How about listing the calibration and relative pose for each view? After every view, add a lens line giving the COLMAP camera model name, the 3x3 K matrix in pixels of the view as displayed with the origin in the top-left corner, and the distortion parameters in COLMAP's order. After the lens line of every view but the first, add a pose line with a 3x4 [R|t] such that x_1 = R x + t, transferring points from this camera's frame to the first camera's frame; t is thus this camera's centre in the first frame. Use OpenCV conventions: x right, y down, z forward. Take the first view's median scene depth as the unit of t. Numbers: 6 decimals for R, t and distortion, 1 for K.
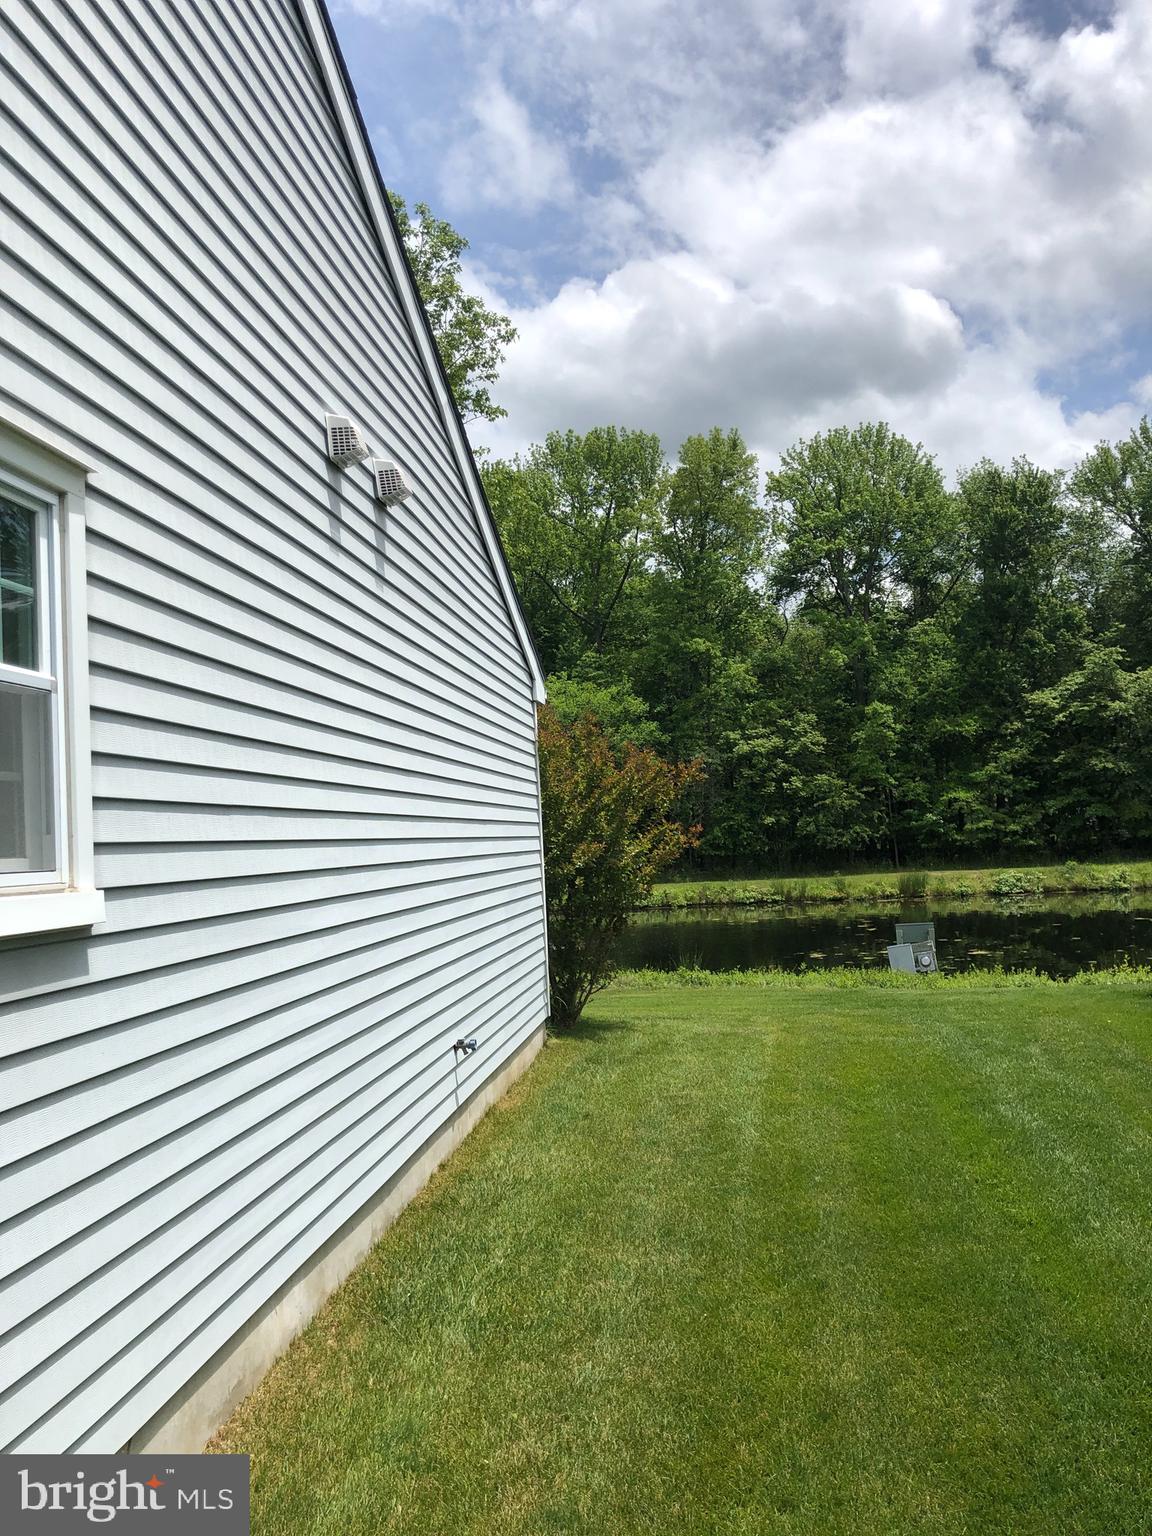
lens RADIAL K [[1271.0, 0, 576.0], [0, 1271.0, 768.0], [0, 0, 1]] dist [0.144708, -0.525016]
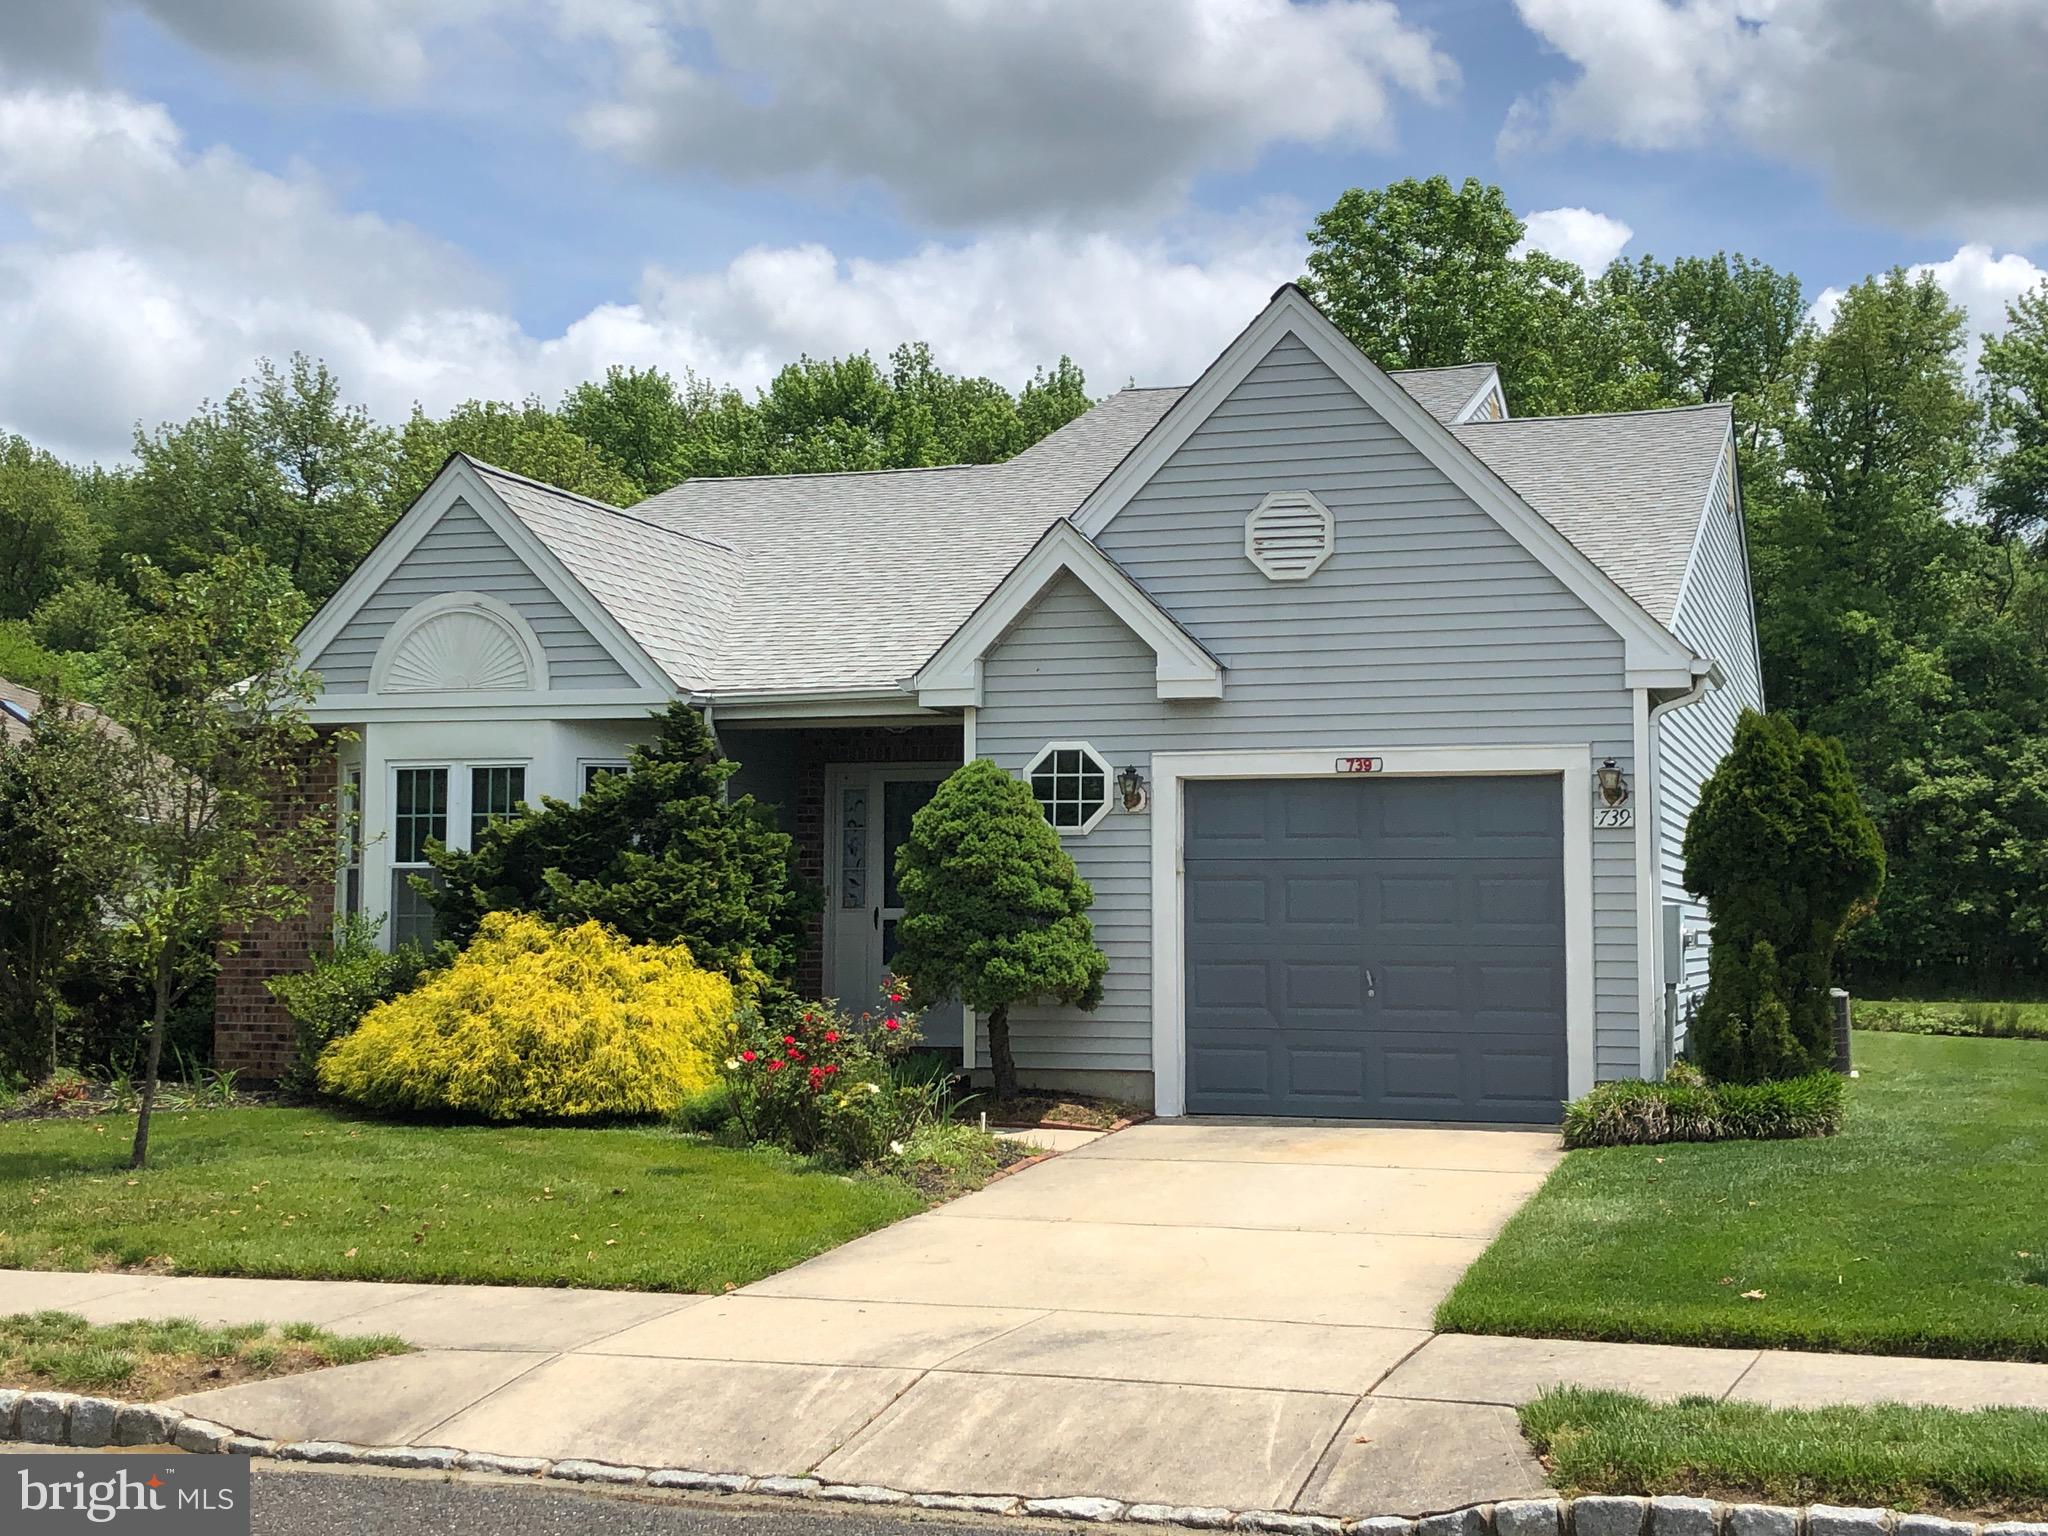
lens RADIAL K [[2634.2, 0, 1024.0], [0, 2634.2, 768.0], [0, 0, 1]] dist [0.014077, -0.002733]
pose [[0.979018, 0.036652, -0.200452, -0.040401], [-0.037071, 0.999311, 0.001664, -0.012136], [0.200375, 0.005802, 0.979702, -0.341063]]
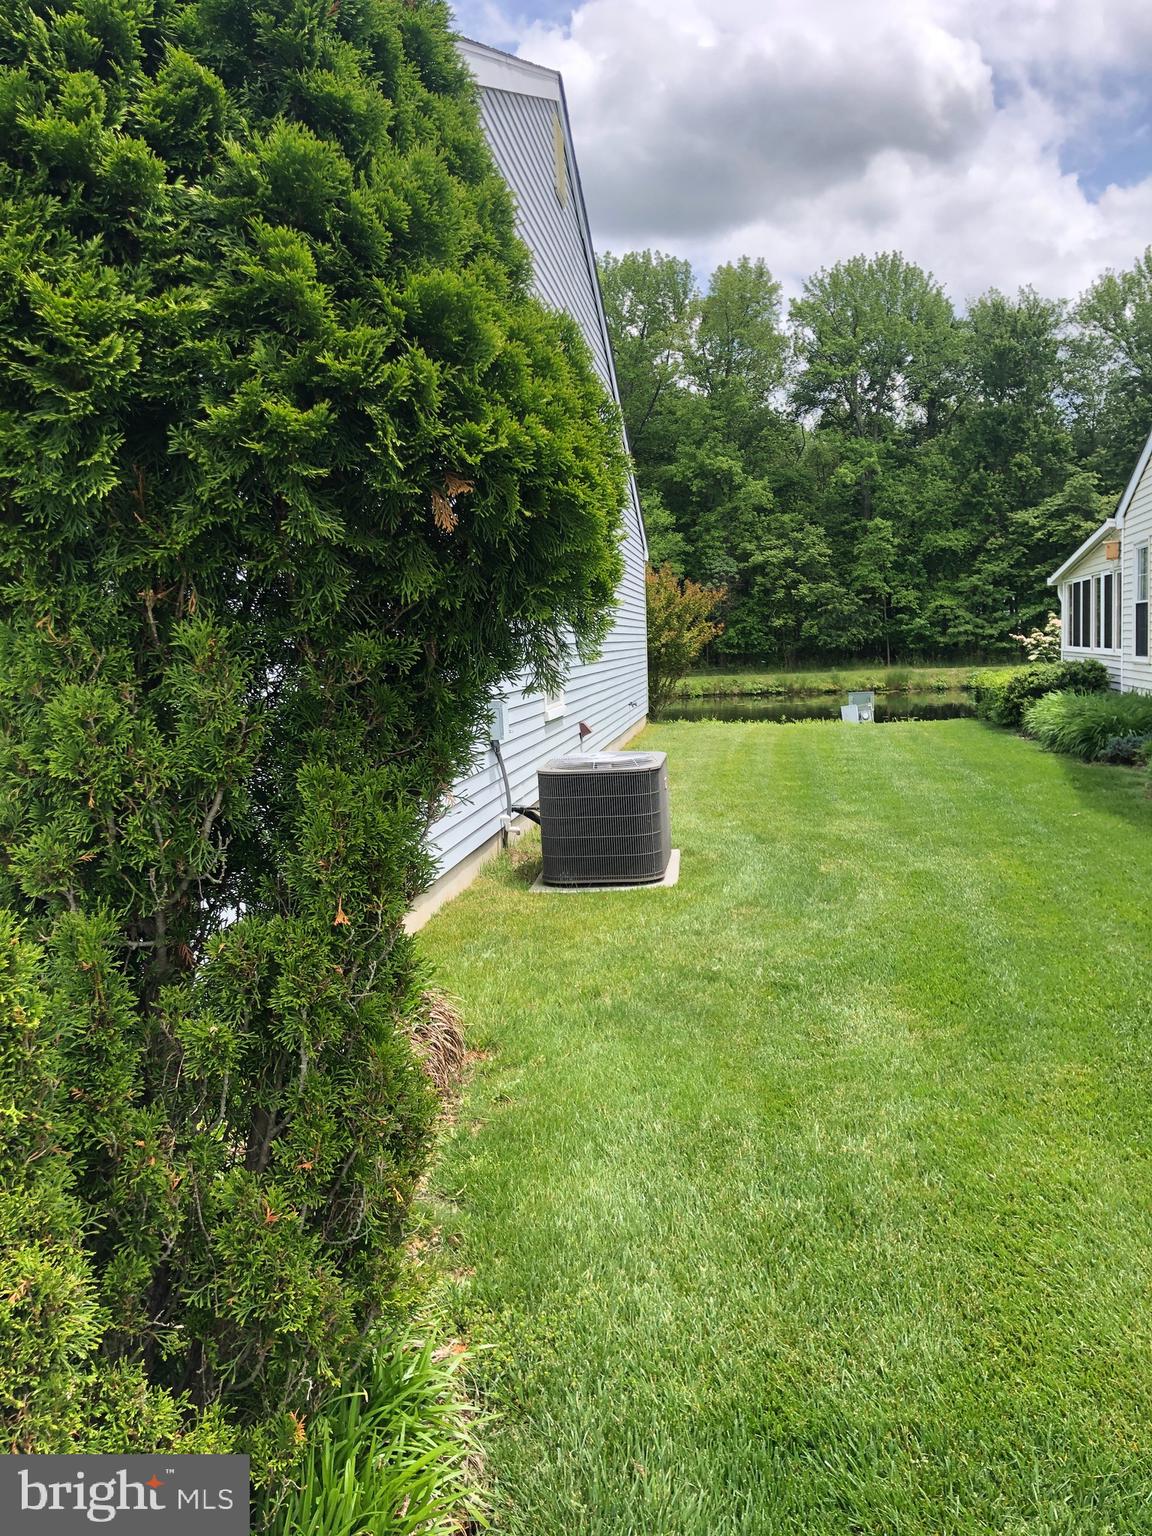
lens RADIAL K [[1271.0, 0, 576.0], [0, 1271.0, 768.0], [0, 0, 1]] dist [0.144708, -0.525016]
pose [[0.999788, 0.018548, -0.008963, -0.015953], [-0.016923, 0.987615, 0.155978, -0.005643], [0.011745, -0.155794, 0.987720, -0.146161]]
